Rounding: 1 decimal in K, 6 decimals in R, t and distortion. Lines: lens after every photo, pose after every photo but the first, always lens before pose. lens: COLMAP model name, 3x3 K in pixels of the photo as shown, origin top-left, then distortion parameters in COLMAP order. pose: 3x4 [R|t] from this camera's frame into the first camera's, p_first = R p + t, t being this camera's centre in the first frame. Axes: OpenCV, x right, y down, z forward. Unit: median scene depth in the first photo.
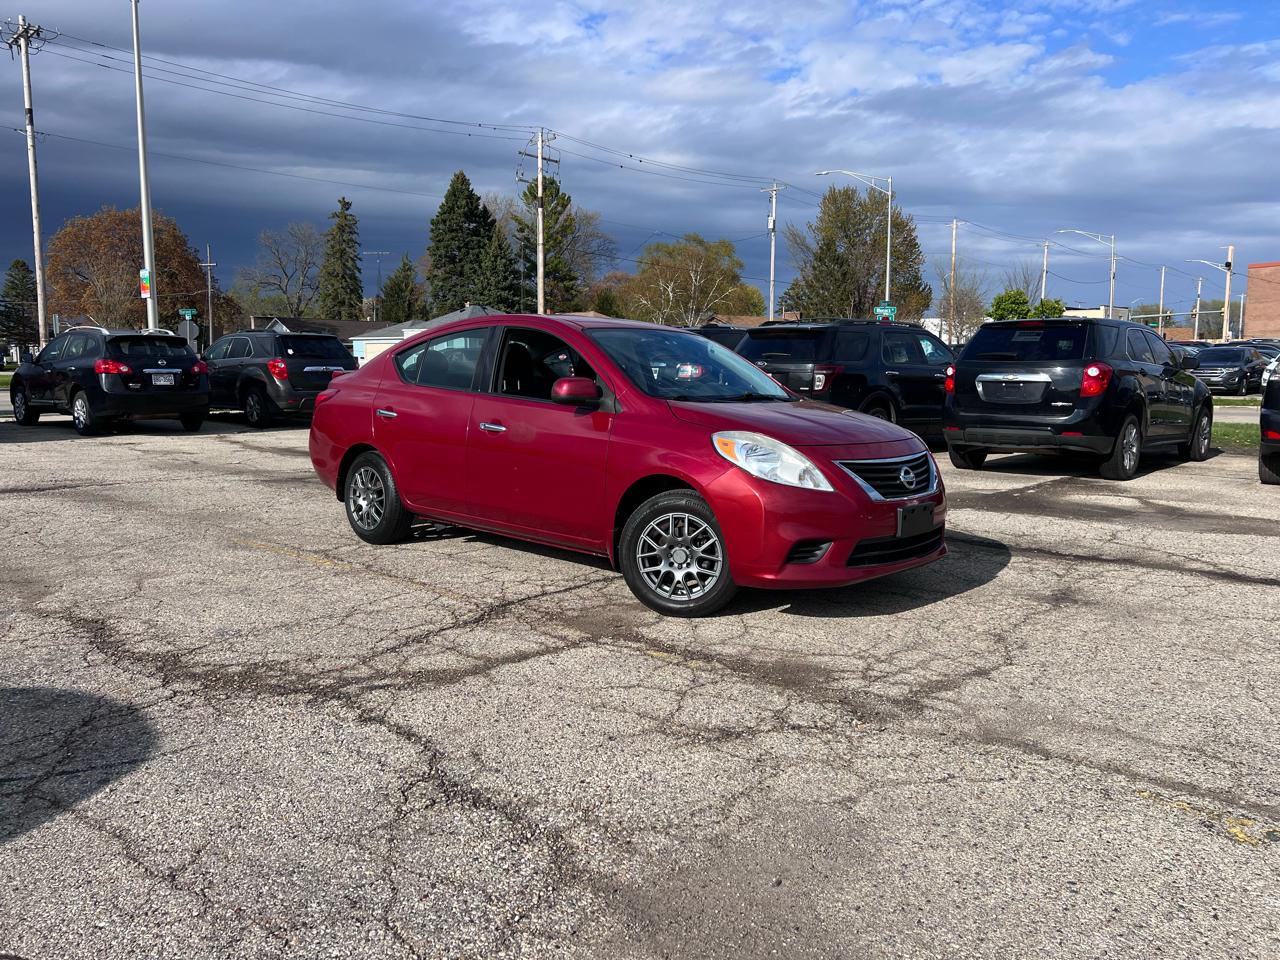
lens RADIAL K [[1025.6, 0, 648.9], [0, 1025.6, 475.1], [0, 0, 1]] dist [0.053662, -0.053570]
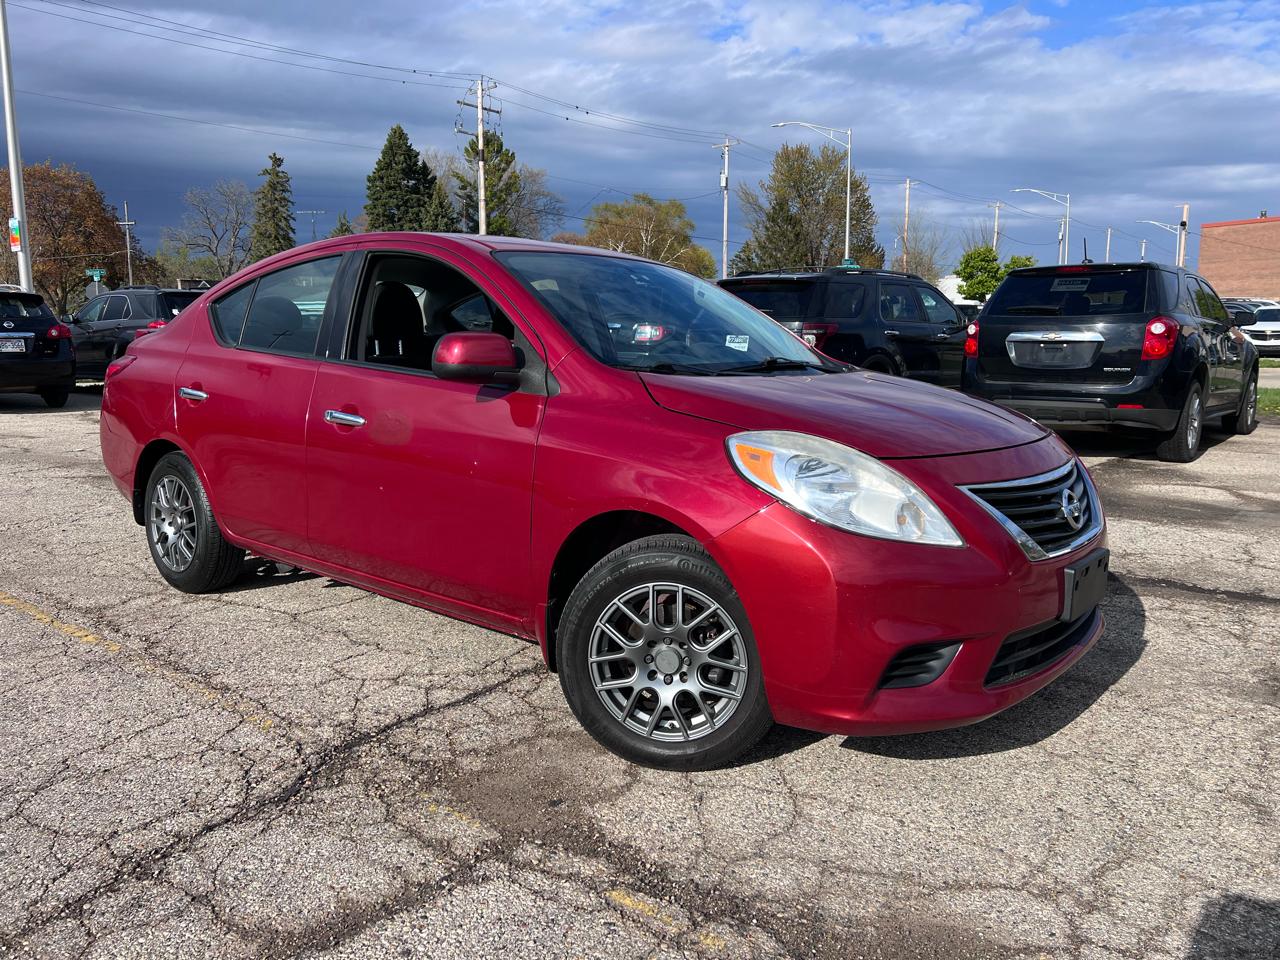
lens RADIAL K [[1002.1, 0, 653.8], [0, 1002.1, 470.7], [0, 0, 1]] dist [0.017369, -0.012318]
pose [[0.998474, -0.012540, 0.053778, -0.002245], [0.010758, 0.999388, 0.033297, -0.019639], [-0.054162, -0.032668, 0.997998, 0.236089]]
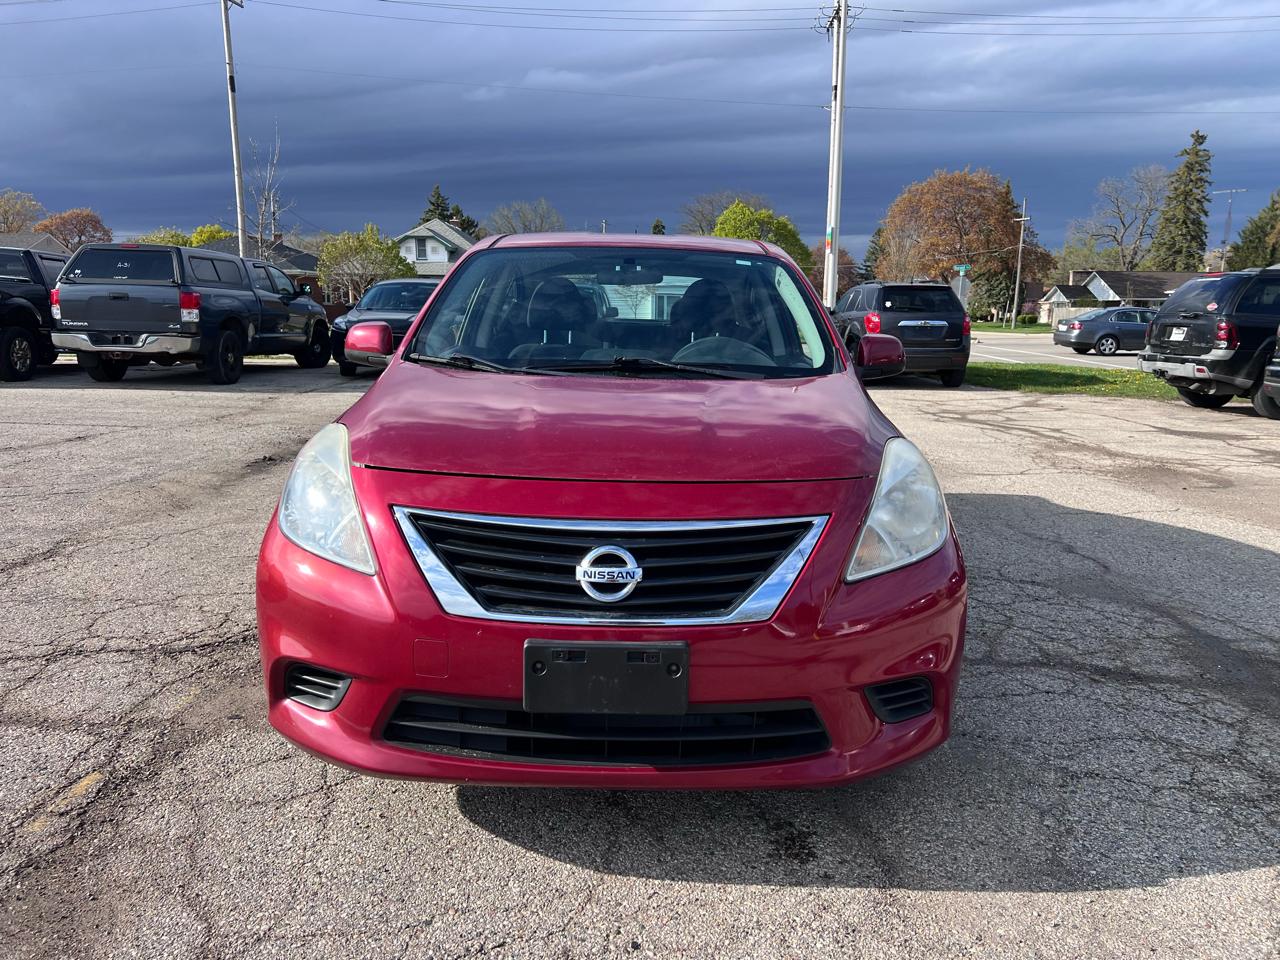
lens RADIAL K [[1002.1, 0, 634.2], [0, 1002.1, 482.7], [0, 0, 1]] dist [0.017369, -0.012318]
pose [[0.662557, 0.125835, -0.738366, 0.277860], [-0.088161, 0.992036, 0.089957, -0.035828], [0.743805, 0.005494, 0.668374, 0.373122]]
